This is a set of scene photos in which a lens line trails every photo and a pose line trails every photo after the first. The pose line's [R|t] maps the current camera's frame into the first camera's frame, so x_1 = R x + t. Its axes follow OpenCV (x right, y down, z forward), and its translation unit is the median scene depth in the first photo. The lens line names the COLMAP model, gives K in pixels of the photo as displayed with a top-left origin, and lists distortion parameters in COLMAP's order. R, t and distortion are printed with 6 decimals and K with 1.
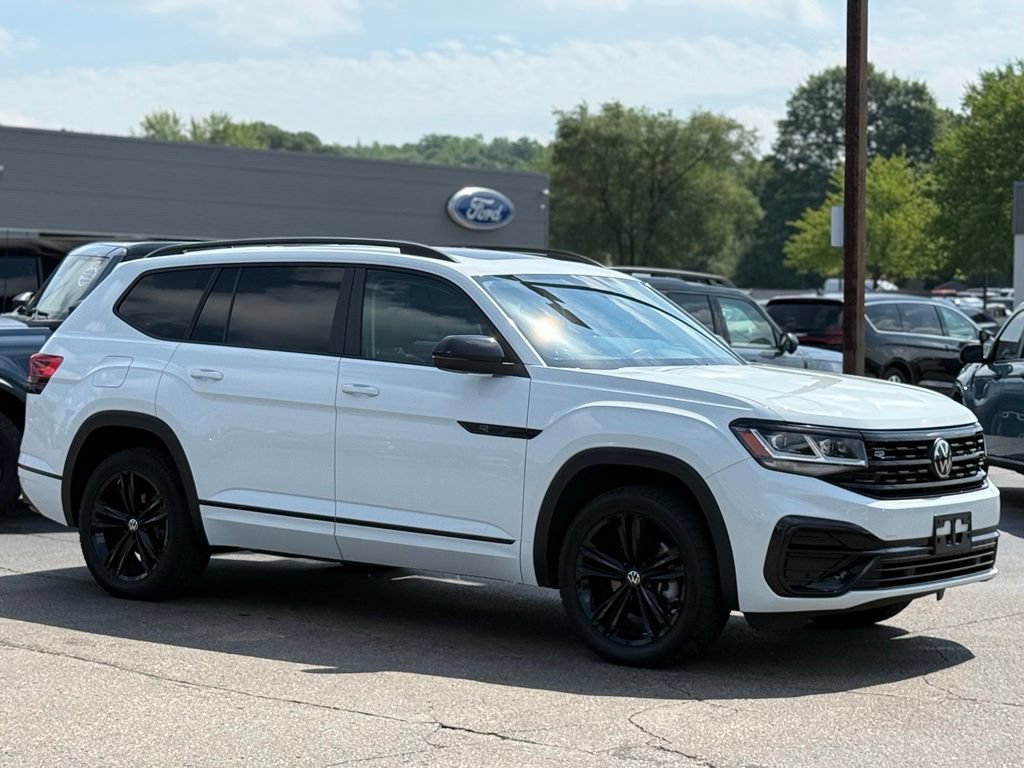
lens RADIAL K [[2645.6, 0, 512.0], [0, 2645.6, 384.0], [0, 0, 1]] dist [0.235511, -1.191121]
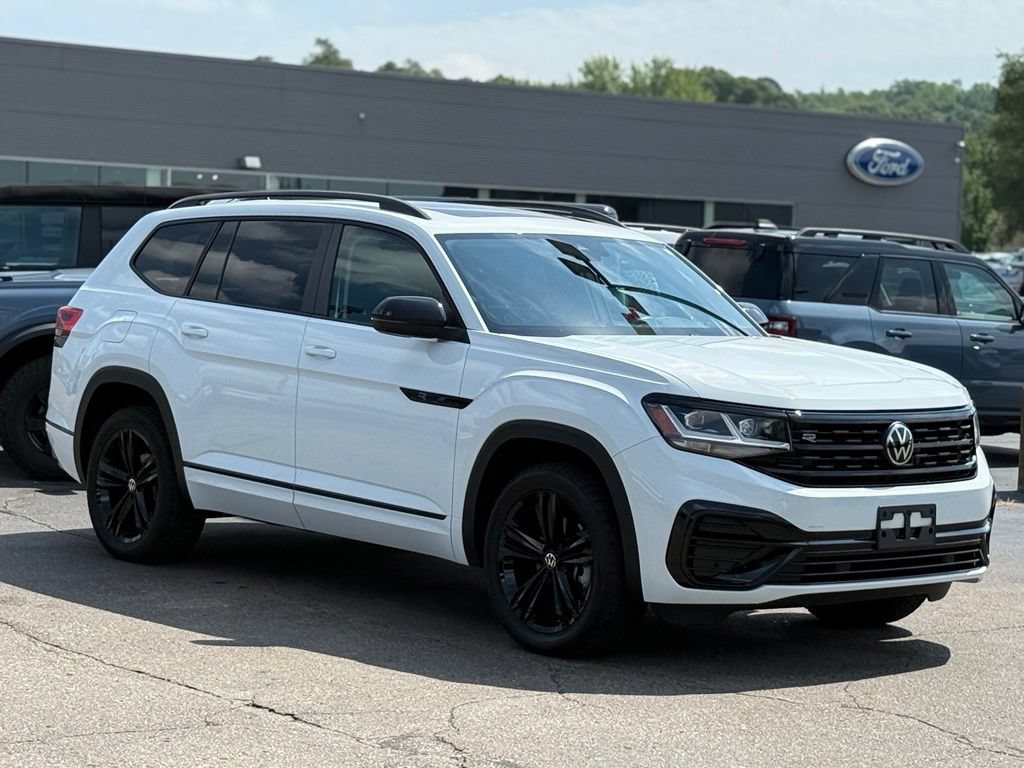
lens RADIAL K [[2864.1, 0, 512.0], [0, 2864.1, 384.0], [0, 0, 1]] dist [0.149077, 1.002516]
pose [[0.970662, 0.030222, -0.238541, 0.253479], [-0.027300, 0.999506, 0.015545, -0.004053], [0.238893, -0.008577, 0.971008, 0.015980]]
